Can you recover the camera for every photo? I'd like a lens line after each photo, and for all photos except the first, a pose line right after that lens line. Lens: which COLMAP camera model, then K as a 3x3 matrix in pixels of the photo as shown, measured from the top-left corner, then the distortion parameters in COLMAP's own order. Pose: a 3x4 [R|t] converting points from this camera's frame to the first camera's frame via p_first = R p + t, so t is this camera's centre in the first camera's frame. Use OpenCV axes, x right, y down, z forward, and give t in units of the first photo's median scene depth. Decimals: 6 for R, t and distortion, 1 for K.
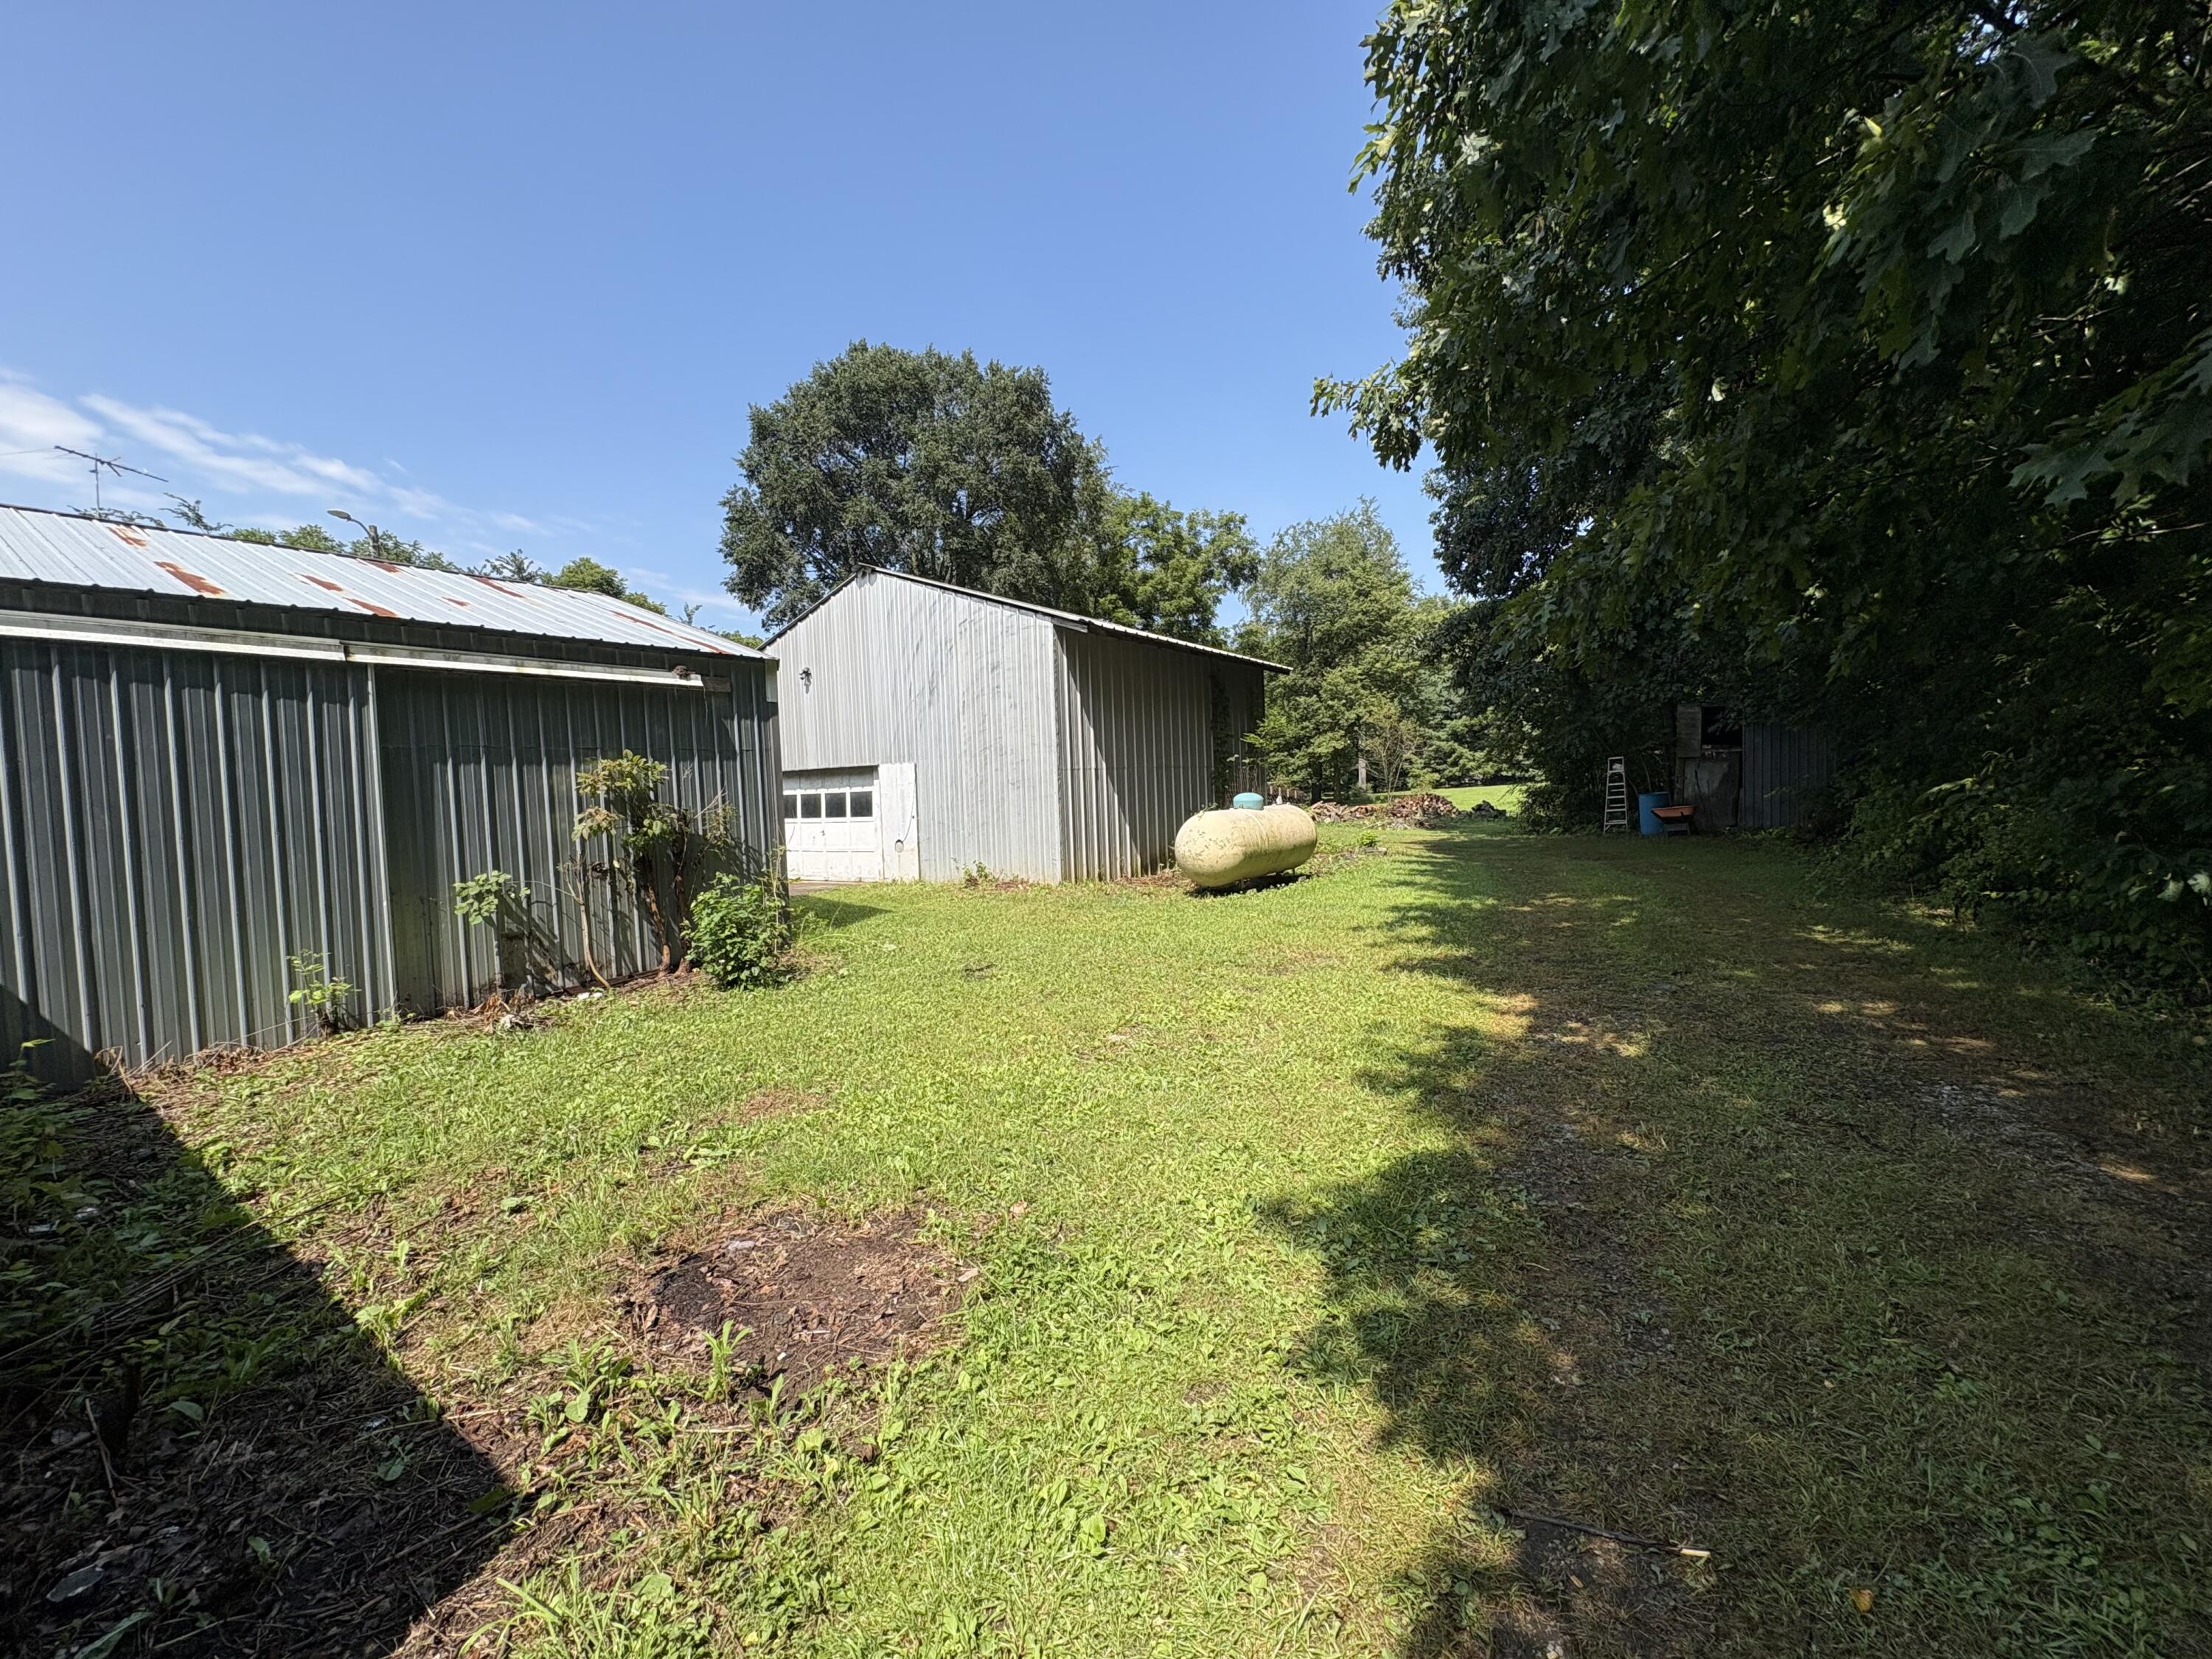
lens RADIAL K [[888.5, 0, 1106.0], [0, 888.5, 829.5], [0, 0, 1]] dist [0.000583, 0.000188]
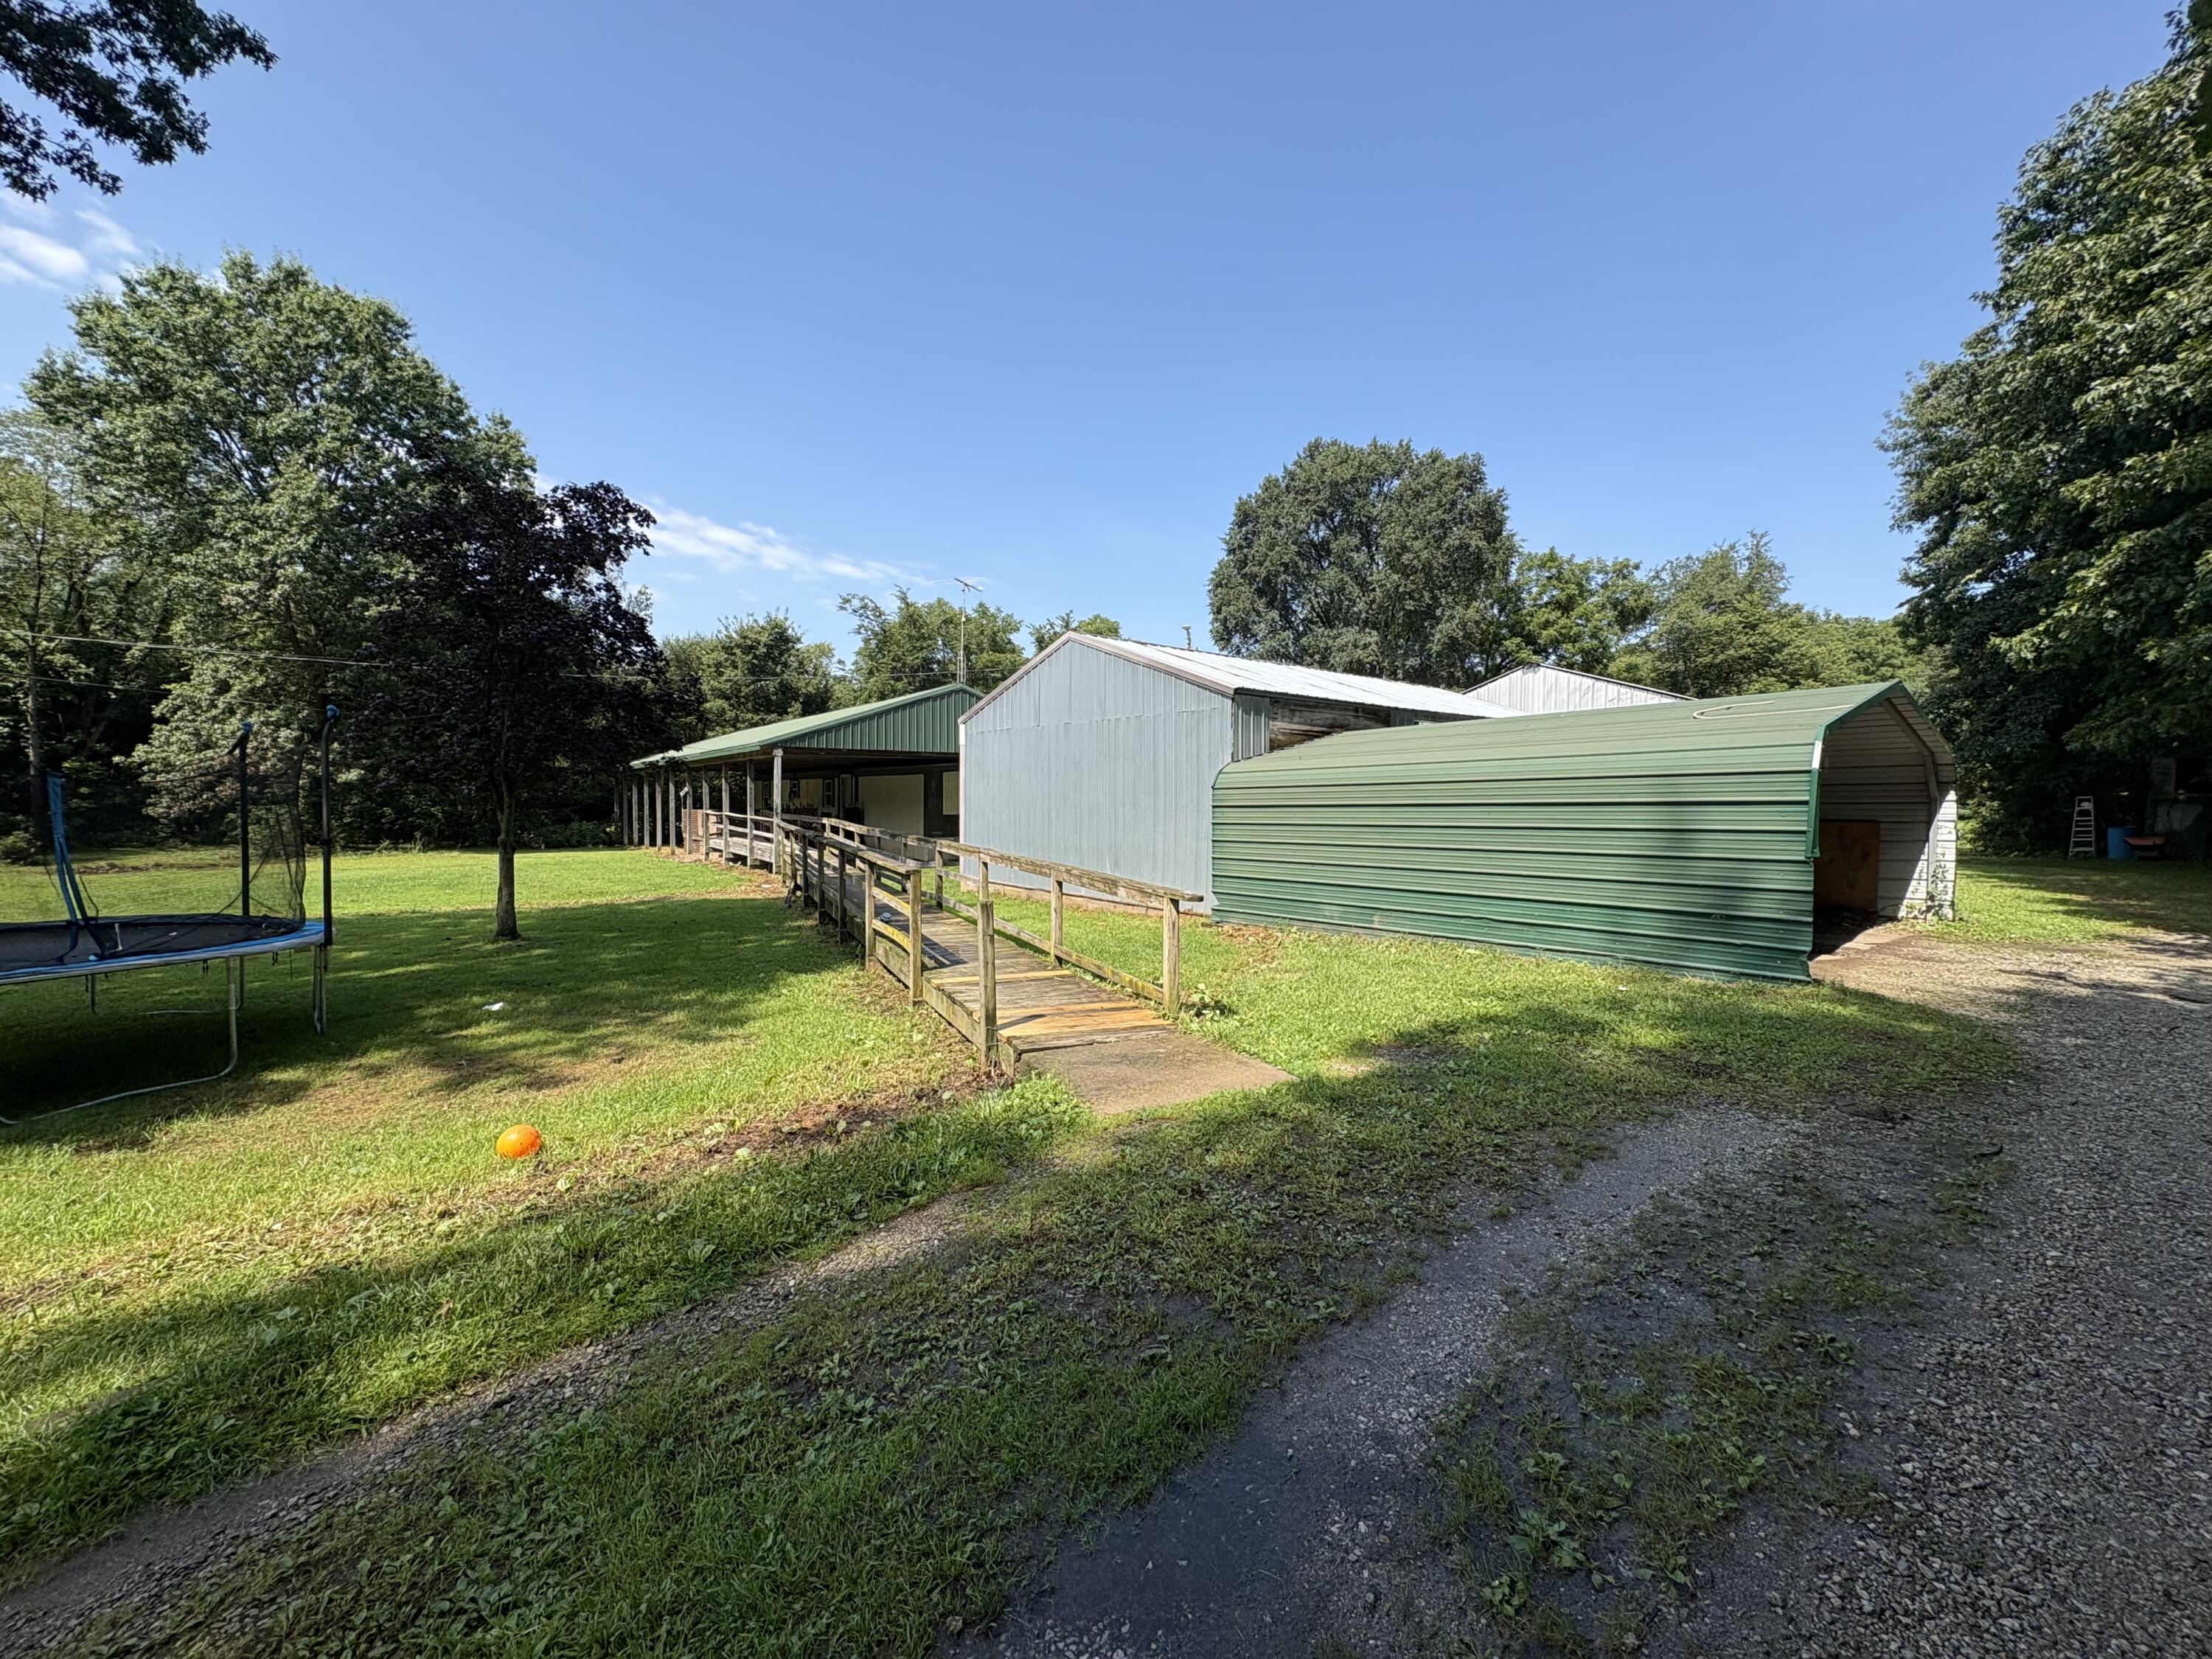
lens RADIAL K [[890.6, 0, 1110.5], [0, 890.6, 836.6], [0, 0, 1]] dist [0.007653, 0.000040]
pose [[0.963036, 0.049823, -0.264724, -0.206812], [-0.051086, 0.998692, 0.002116, 0.021043], [0.264484, 0.011486, 0.964322, -0.293241]]
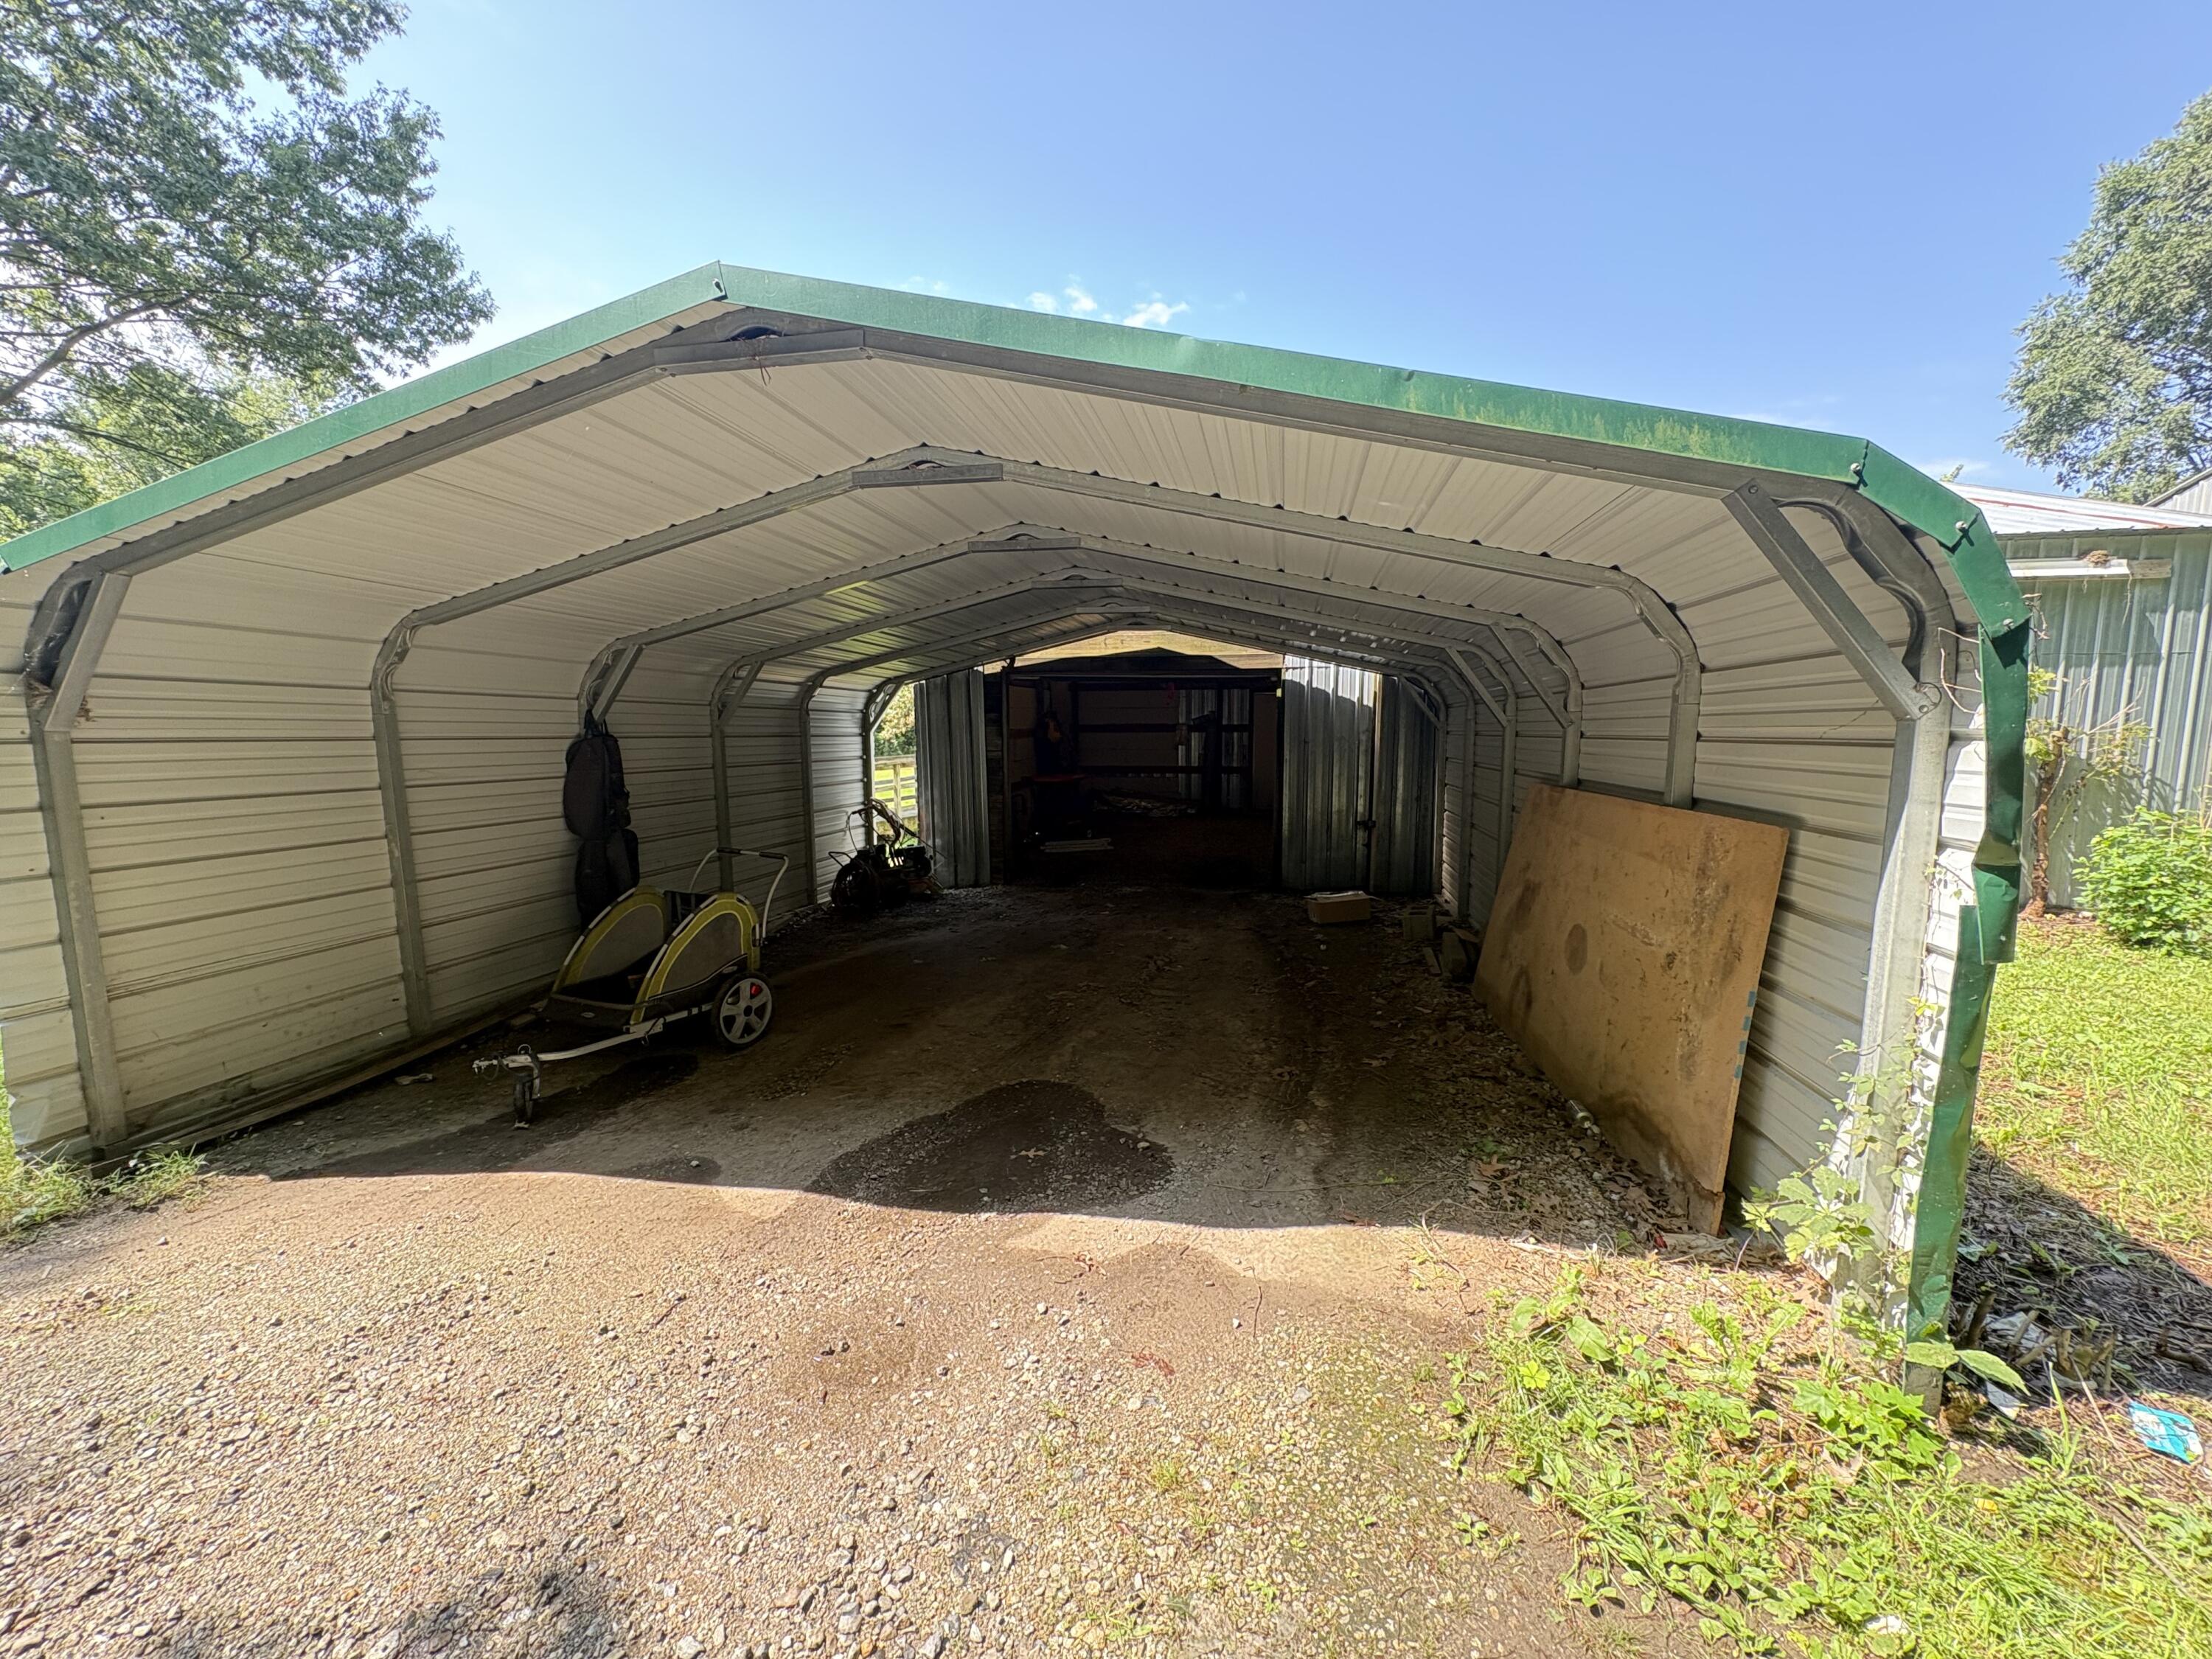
lens RADIAL K [[888.5, 0, 1106.0], [0, 888.5, 829.5], [0, 0, 1]] dist [0.000583, 0.000188]
pose [[0.418302, 0.144670, -0.896713, -0.012276], [-0.059282, 0.989478, 0.131983, 0.002260], [0.906371, -0.002050, 0.422477, -0.024604]]
